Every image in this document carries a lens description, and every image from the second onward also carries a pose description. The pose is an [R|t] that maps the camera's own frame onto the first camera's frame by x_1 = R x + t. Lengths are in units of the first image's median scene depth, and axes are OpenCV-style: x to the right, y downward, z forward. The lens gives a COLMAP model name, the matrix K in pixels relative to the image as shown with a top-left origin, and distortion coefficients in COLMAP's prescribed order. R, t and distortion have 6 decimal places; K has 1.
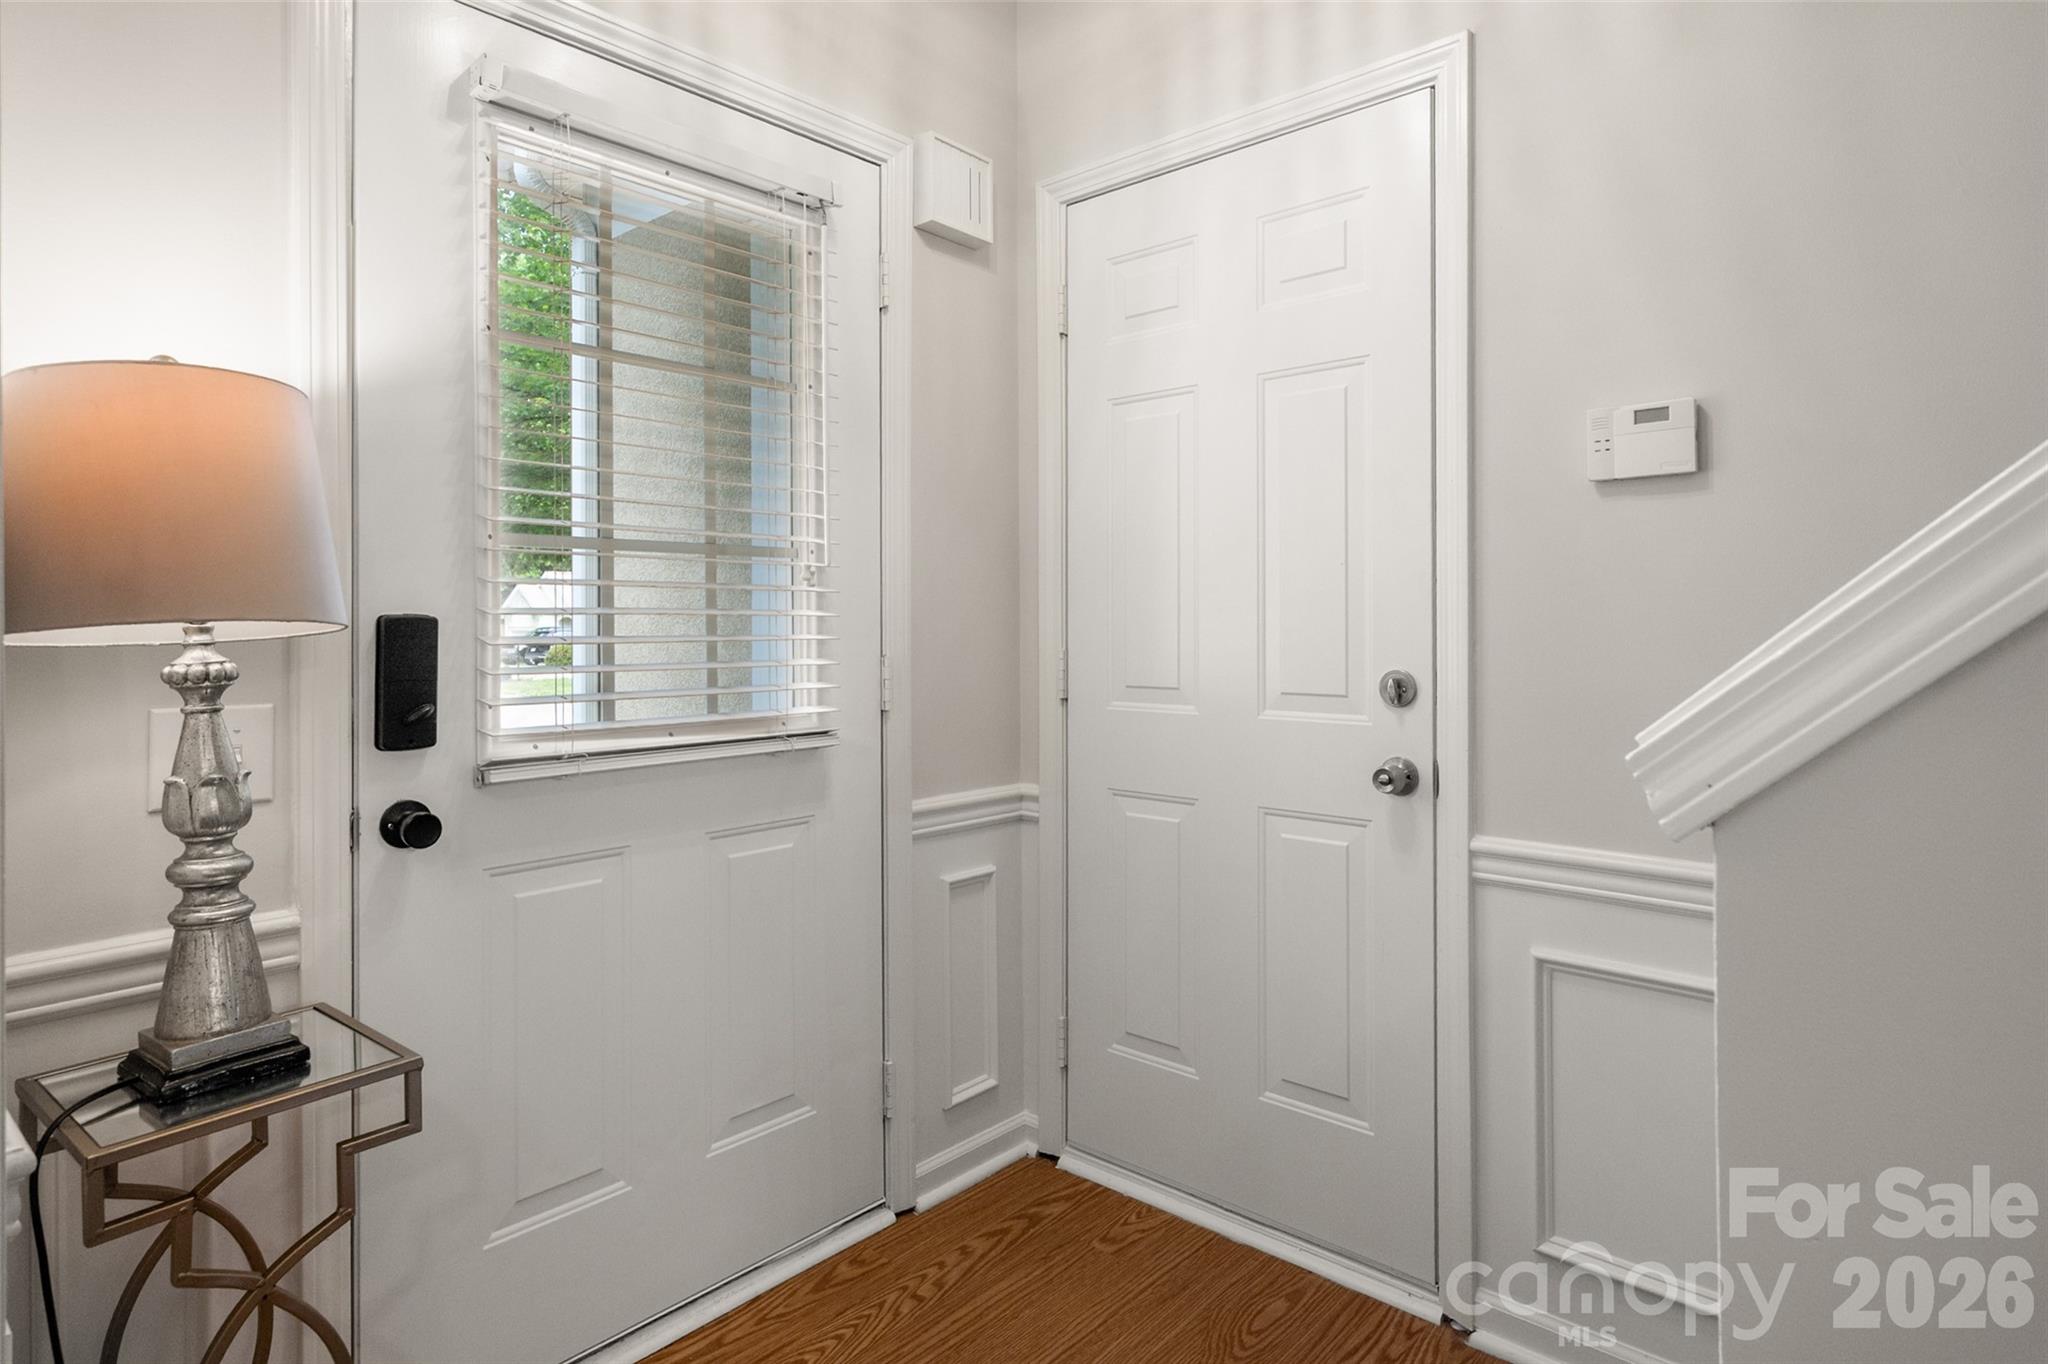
lens RADIAL K [[1116.5, 0, 1044.1], [0, 1116.5, 610.9], [0, 0, 1]] dist [0.004190, -0.002818]
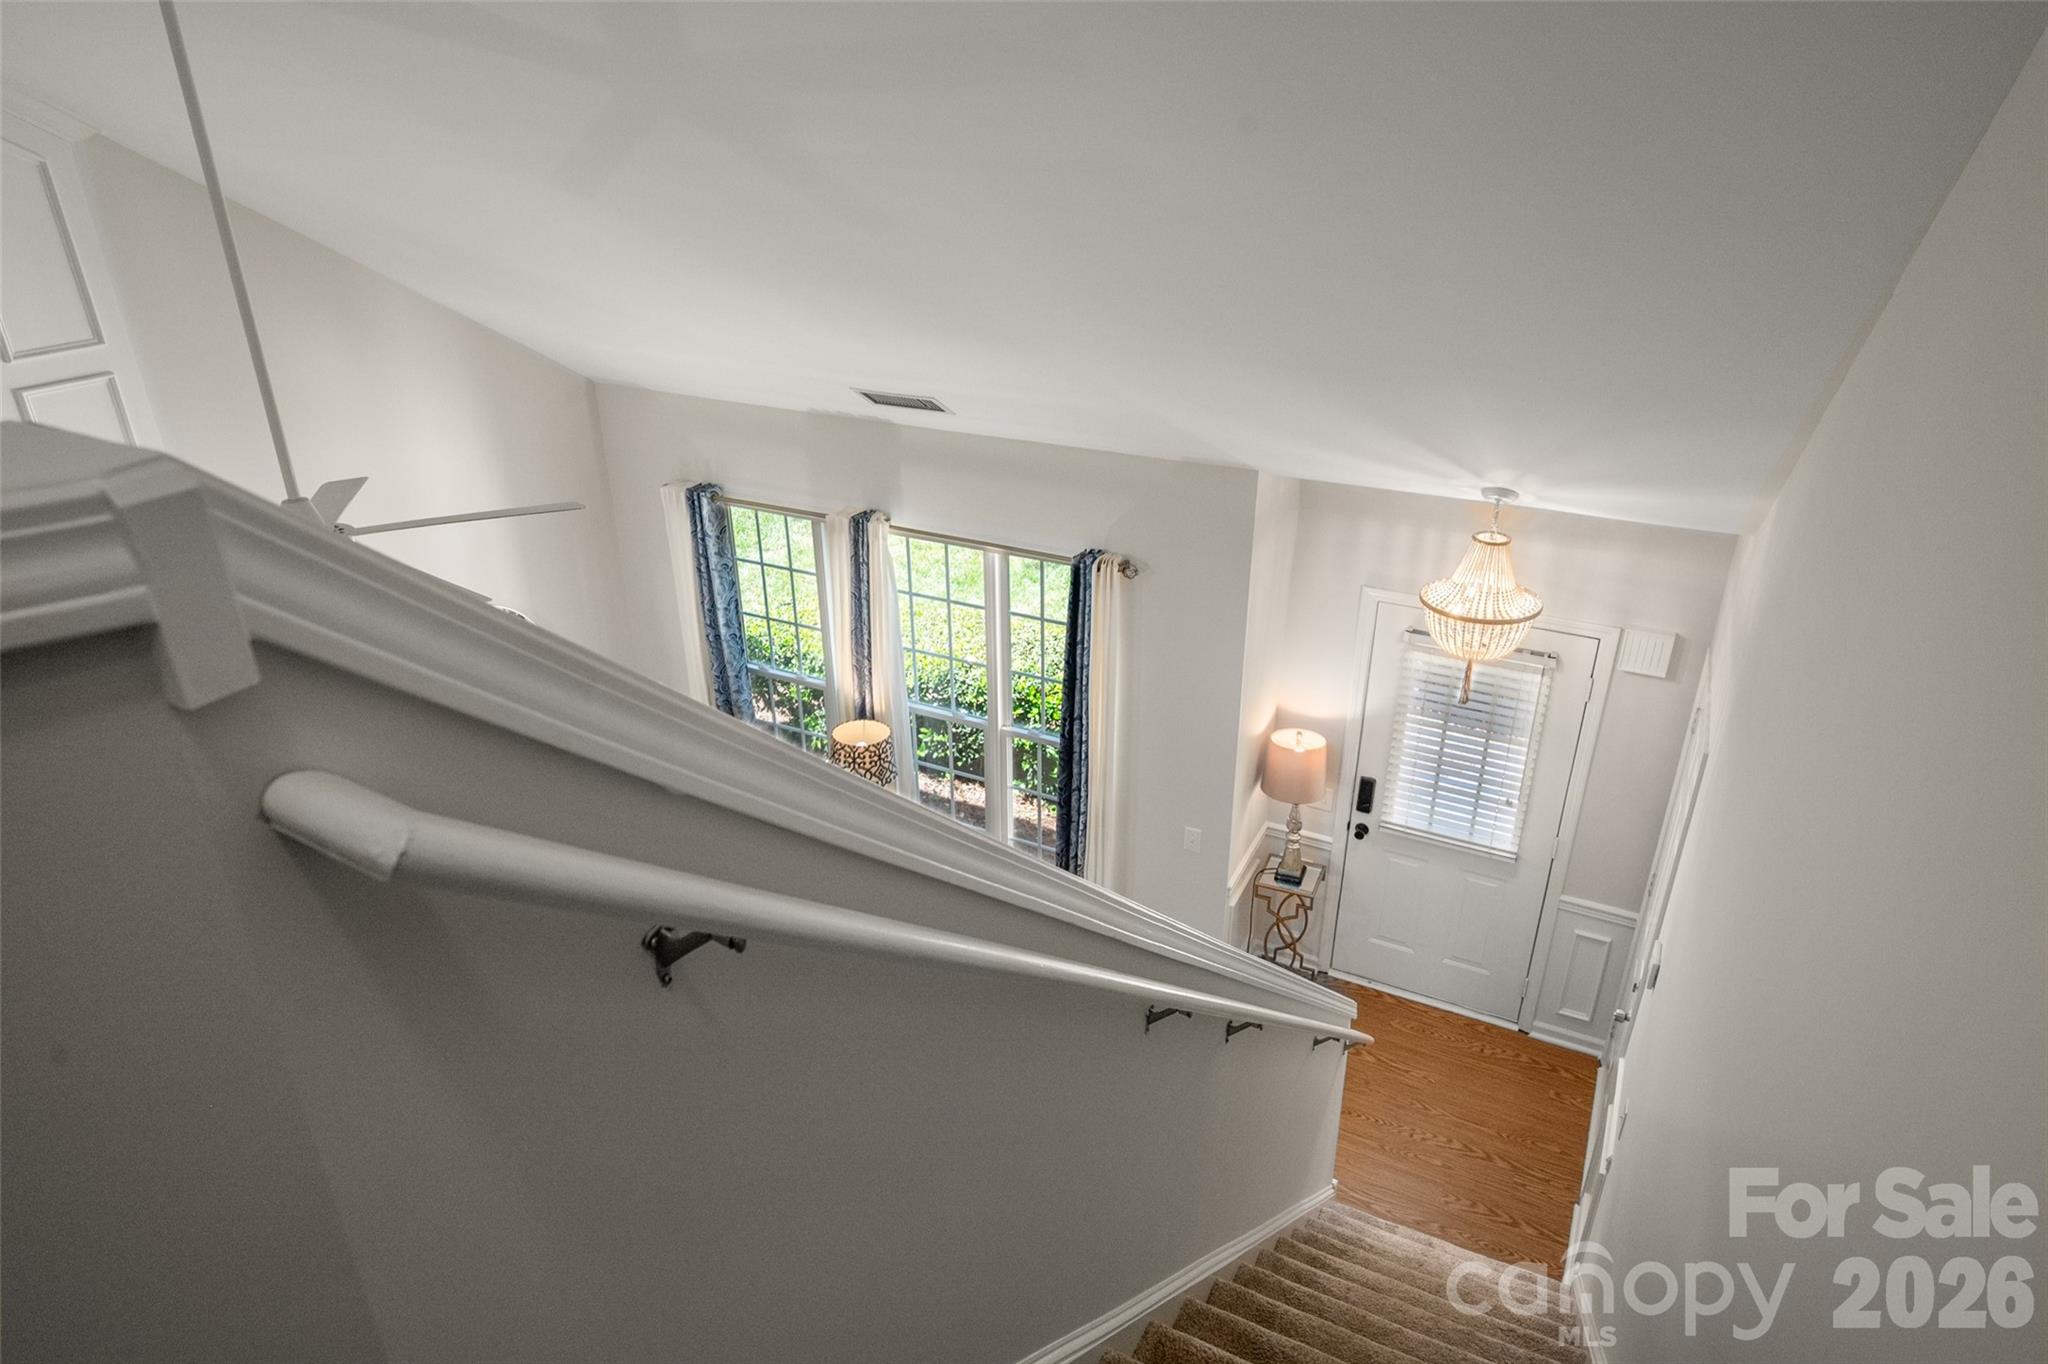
lens RADIAL K [[1248.4, 0, 1025.6], [0, 1248.4, 684.9], [0, 0, 1]] dist [-0.009655, -0.001101]
pose [[0.238042, 0.434867, -0.868462, 2.370093], [0.013199, 0.892634, 0.450589, -1.985693], [0.971165, -0.118722, 0.206745, -0.772340]]
